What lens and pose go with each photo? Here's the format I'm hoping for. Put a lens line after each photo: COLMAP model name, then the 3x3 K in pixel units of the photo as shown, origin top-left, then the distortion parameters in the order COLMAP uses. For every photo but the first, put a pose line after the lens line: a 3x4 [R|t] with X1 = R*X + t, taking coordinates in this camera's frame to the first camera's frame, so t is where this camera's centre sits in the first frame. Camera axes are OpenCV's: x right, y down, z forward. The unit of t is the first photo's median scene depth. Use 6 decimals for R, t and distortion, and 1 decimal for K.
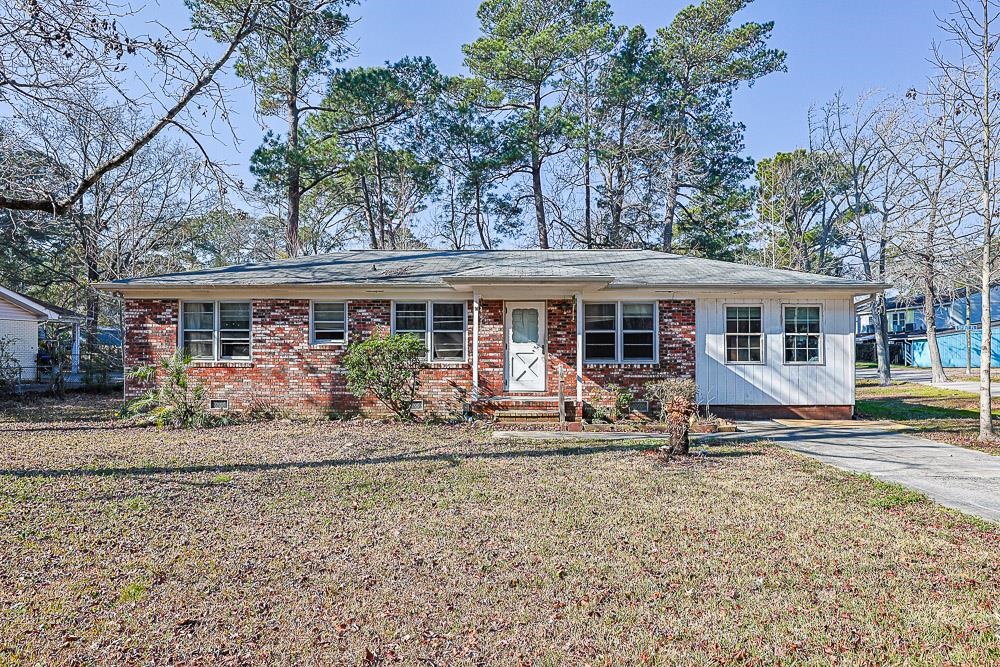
lens RADIAL K [[586.0, 0, 500.0], [0, 586.0, 333.1], [0, 0, 1]] dist [-0.002364, -0.000372]
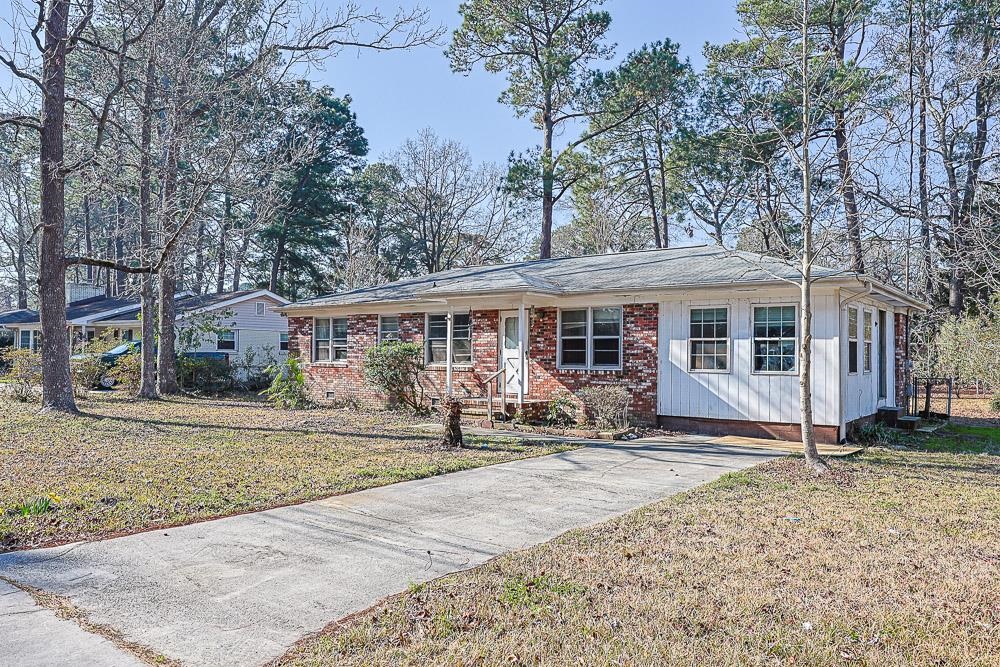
lens RADIAL K [[677.2, 0, 500.6], [0, 677.2, 338.1], [0, 0, 1]] dist [0.005410, 0.001260]
pose [[0.811580, -0.008473, -0.584180, 0.758733], [0.005610, 0.999962, -0.006709, 0.005100], [0.584214, 0.002167, 0.811597, -0.026424]]
